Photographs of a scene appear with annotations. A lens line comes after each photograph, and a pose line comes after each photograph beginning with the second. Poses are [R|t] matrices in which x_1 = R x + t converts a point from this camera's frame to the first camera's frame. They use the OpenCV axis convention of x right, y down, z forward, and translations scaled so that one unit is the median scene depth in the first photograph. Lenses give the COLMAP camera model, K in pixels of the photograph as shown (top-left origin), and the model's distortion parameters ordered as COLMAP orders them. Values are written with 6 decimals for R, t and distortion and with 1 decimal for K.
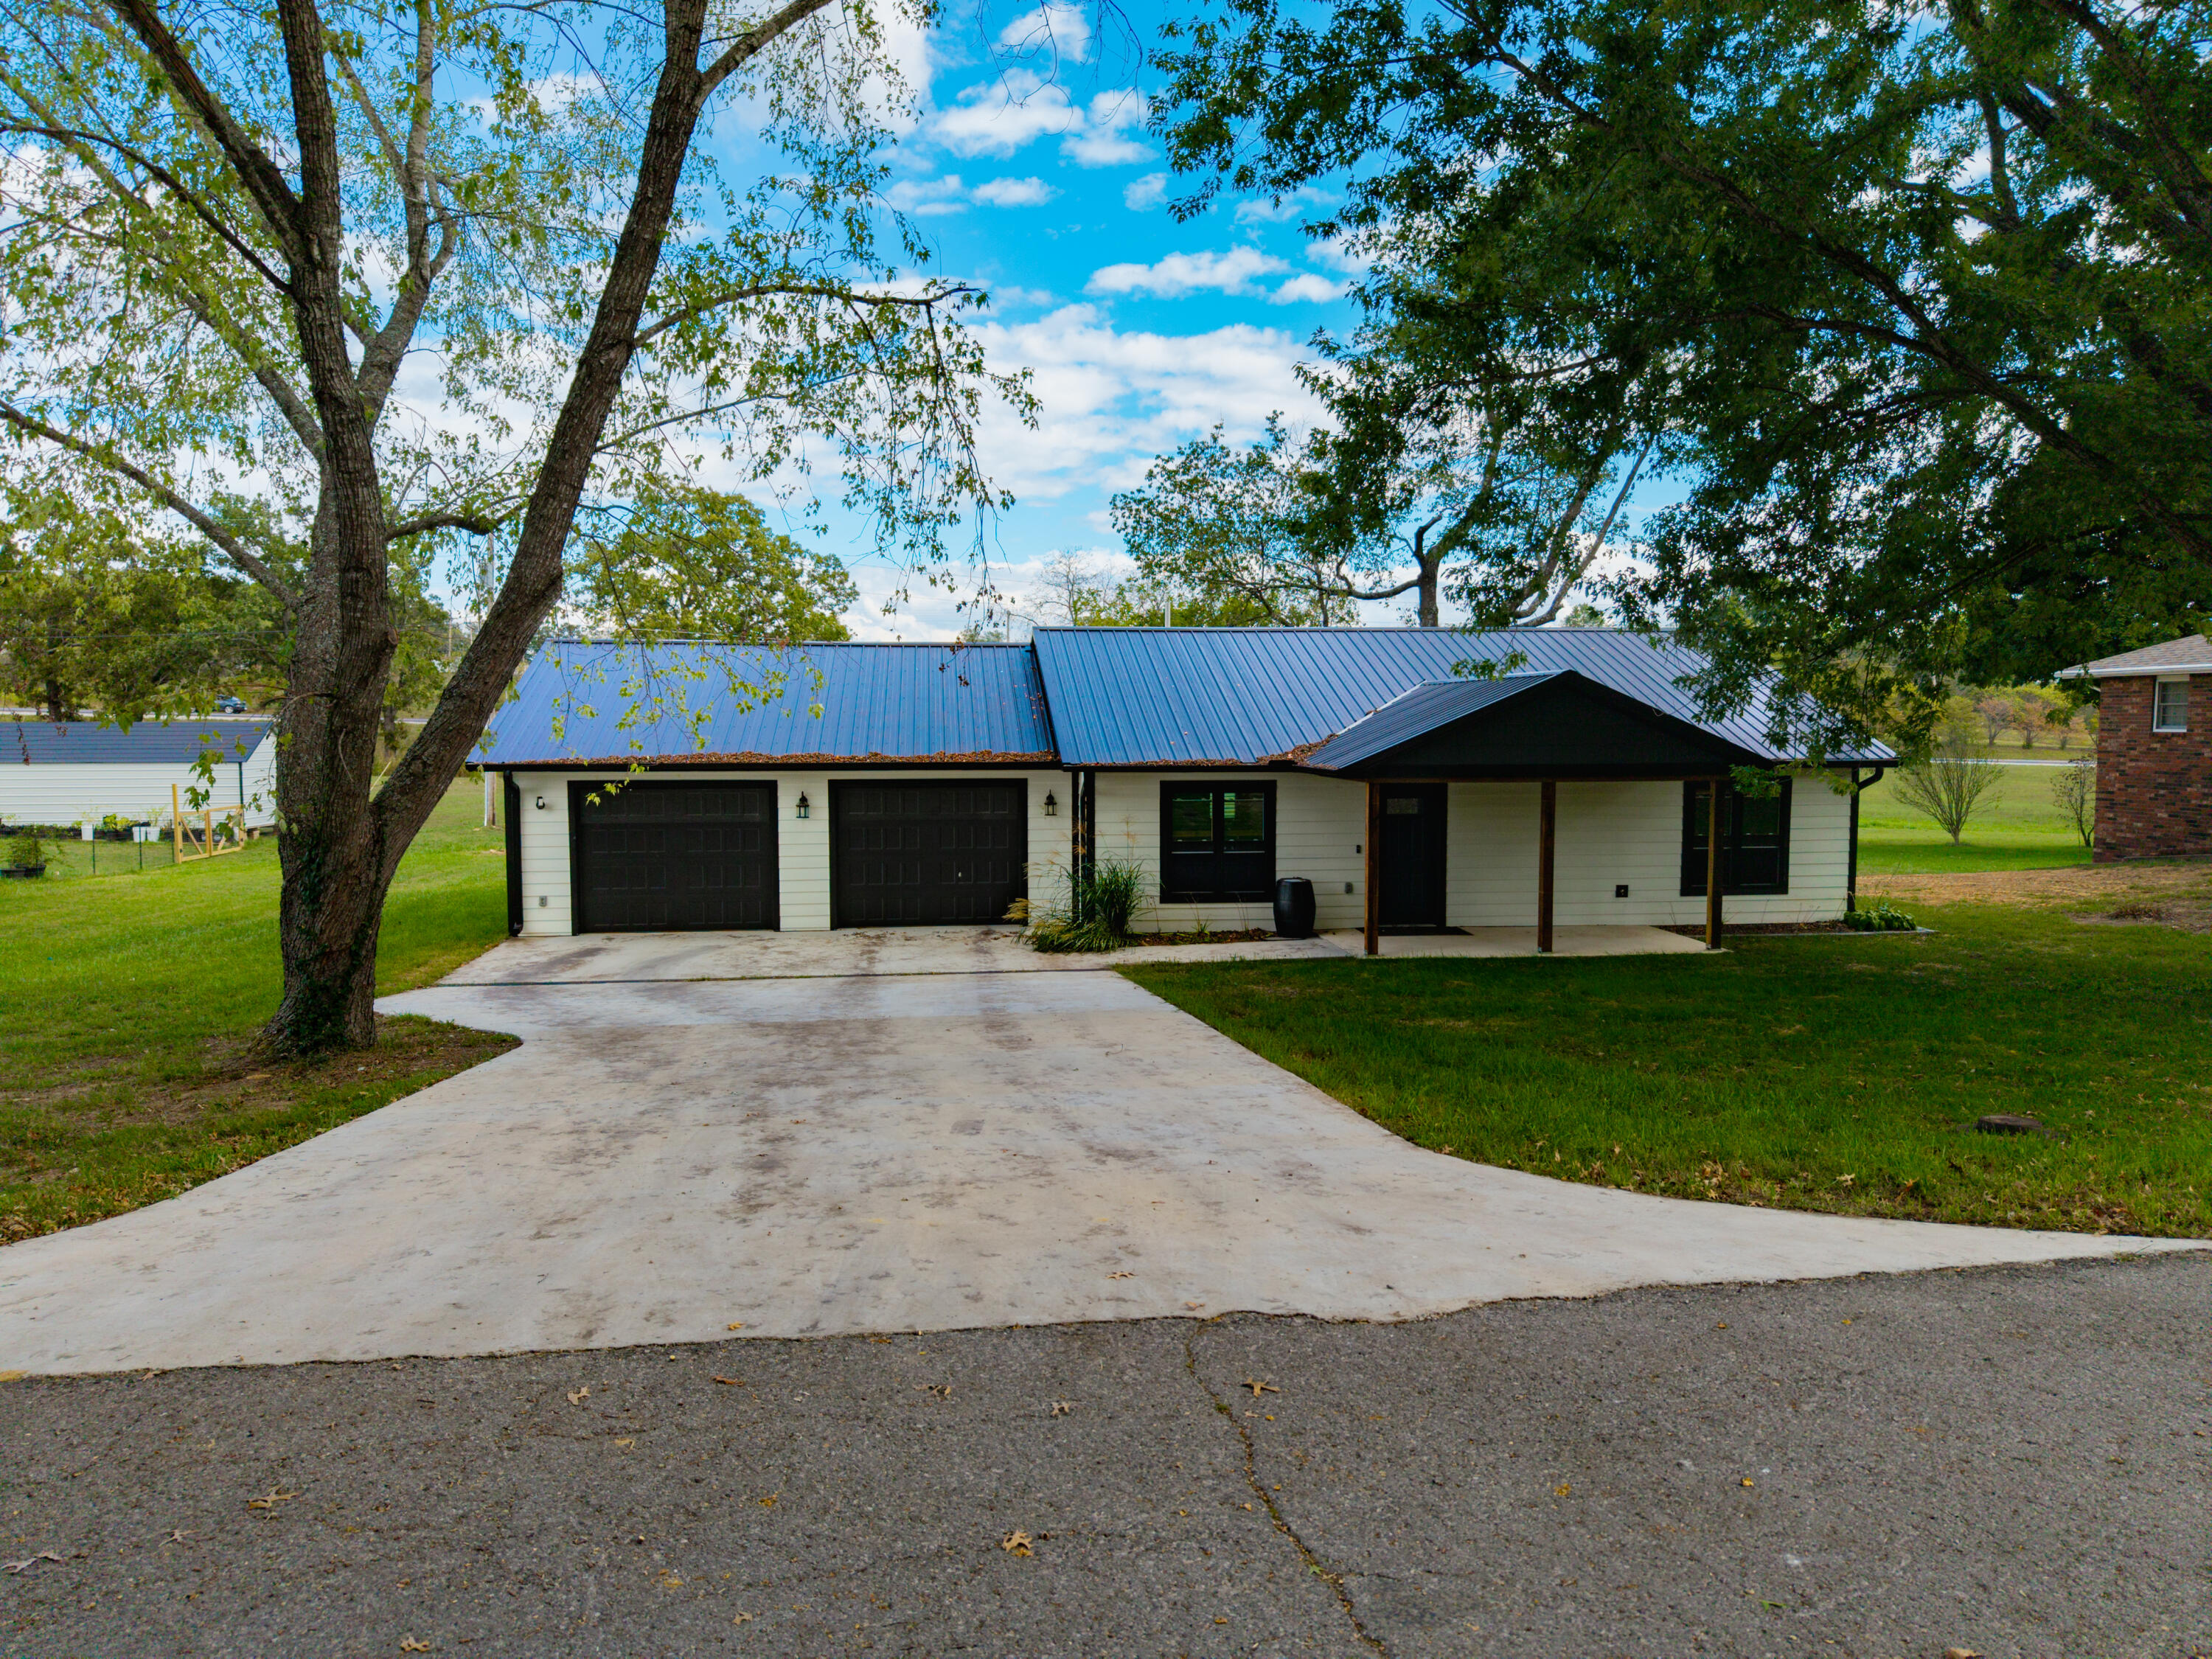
lens RADIAL K [[1560.5, 0, 1112.3], [0, 1560.5, 832.7], [0, 0, 1]] dist [0.040588, -0.032367]
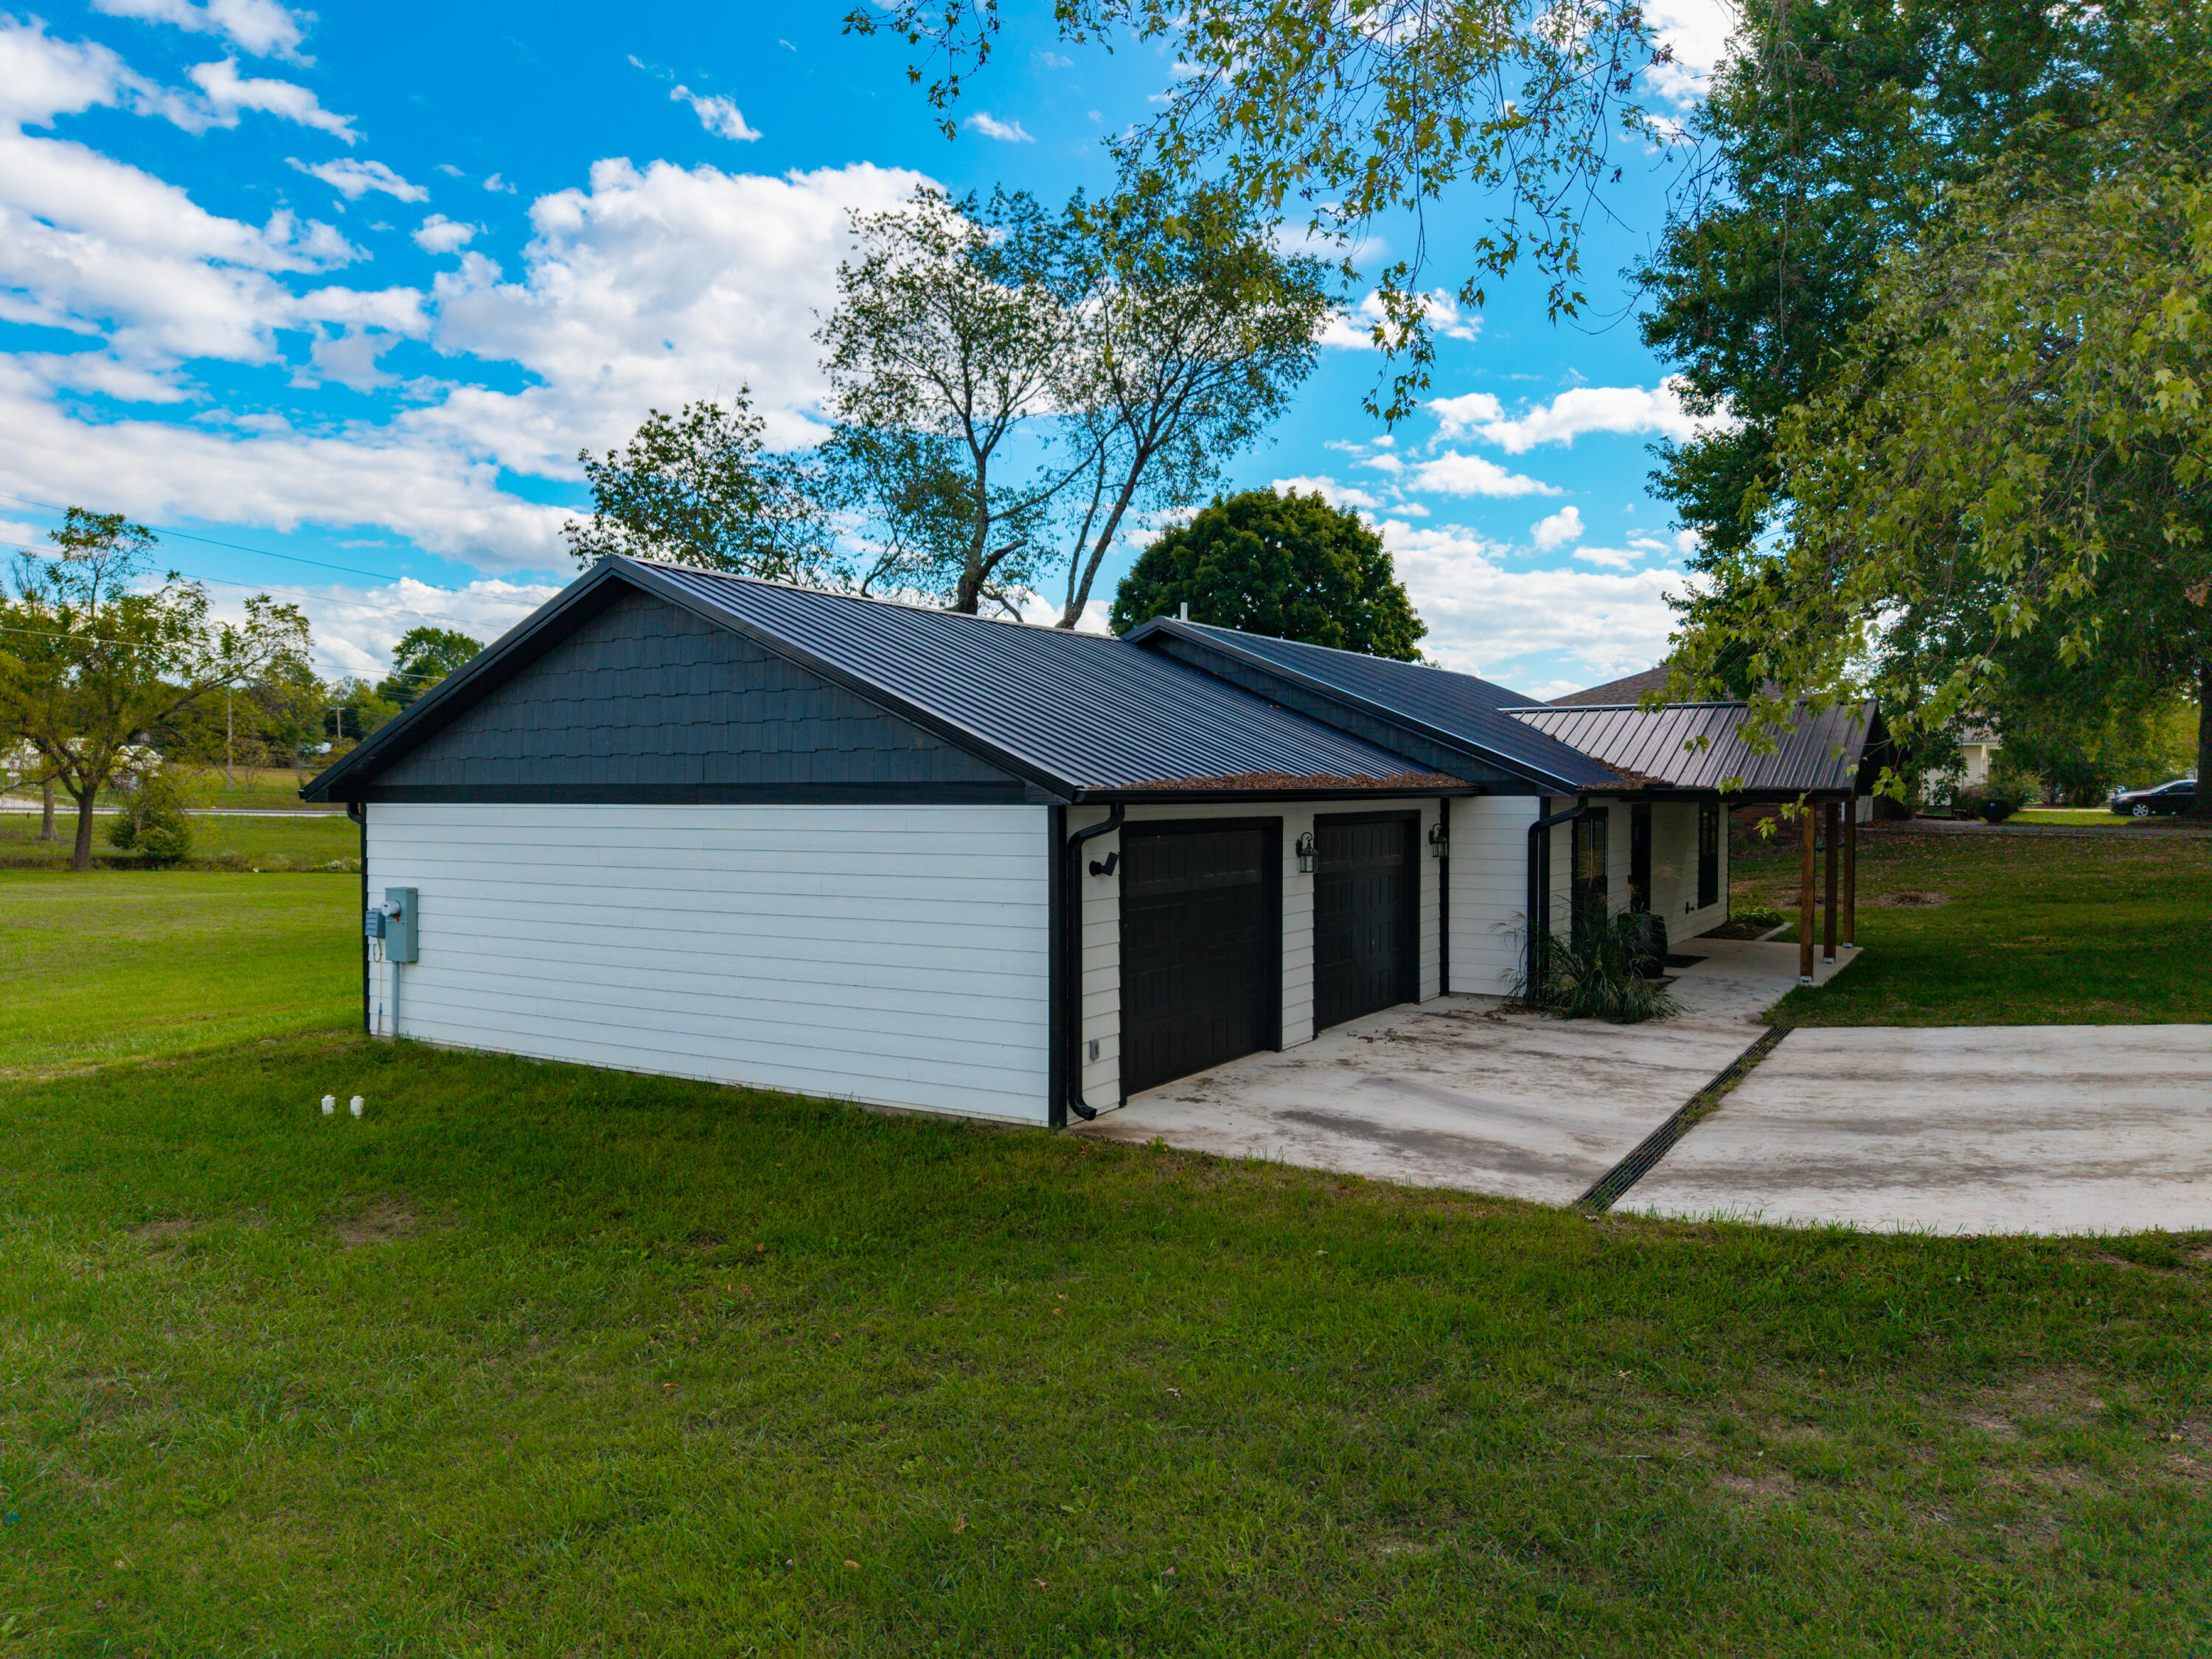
lens RADIAL K [[1560.5, 0, 1112.3], [0, 1560.5, 832.7], [0, 0, 1]] dist [0.040588, -0.032367]
pose [[0.608607, -0.025376, 0.793066, -0.766168], [0.061550, 0.997987, -0.015301, -0.021106], [-0.791081, 0.058126, 0.608944, 0.660823]]
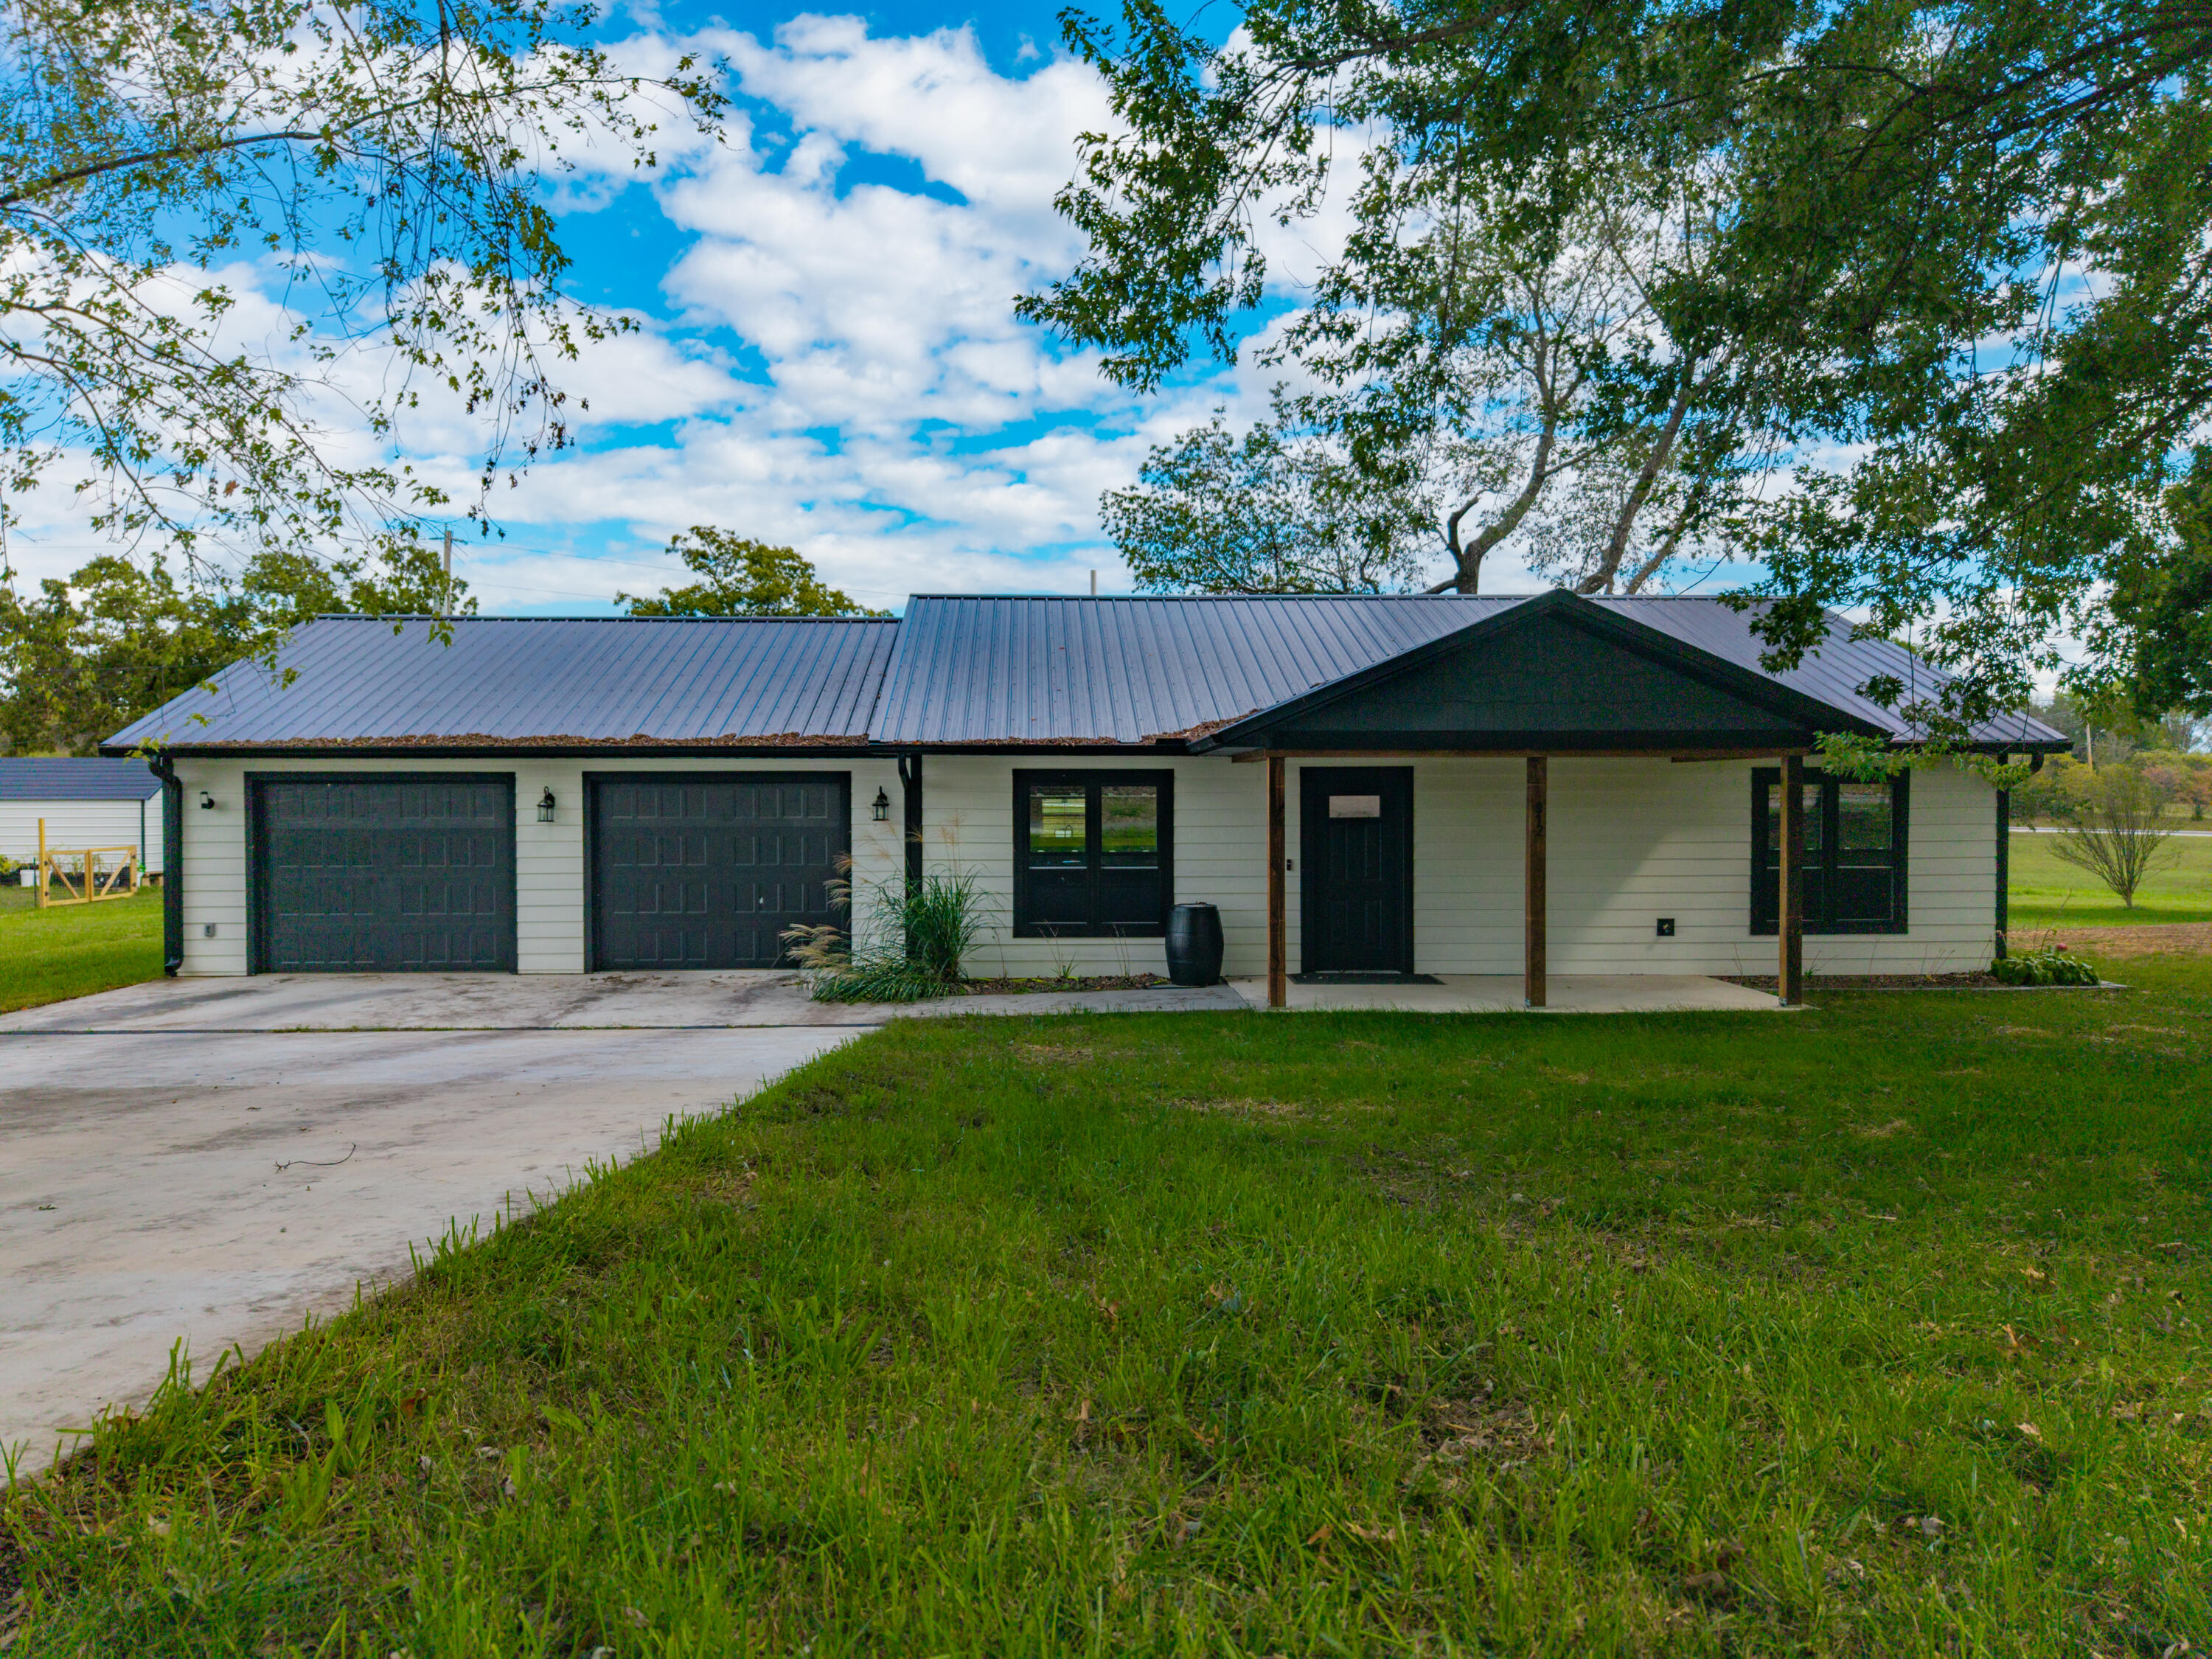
lens RADIAL K [[1544.5, 0, 1106.0], [0, 1544.5, 829.5], [0, 0, 1]] dist [0.028627, -0.031899]
pose [[0.996616, 0.001208, -0.082184, 0.131110], [-0.005849, 0.998399, -0.056255, 0.034439], [0.081984, 0.056545, 0.995028, 0.279083]]
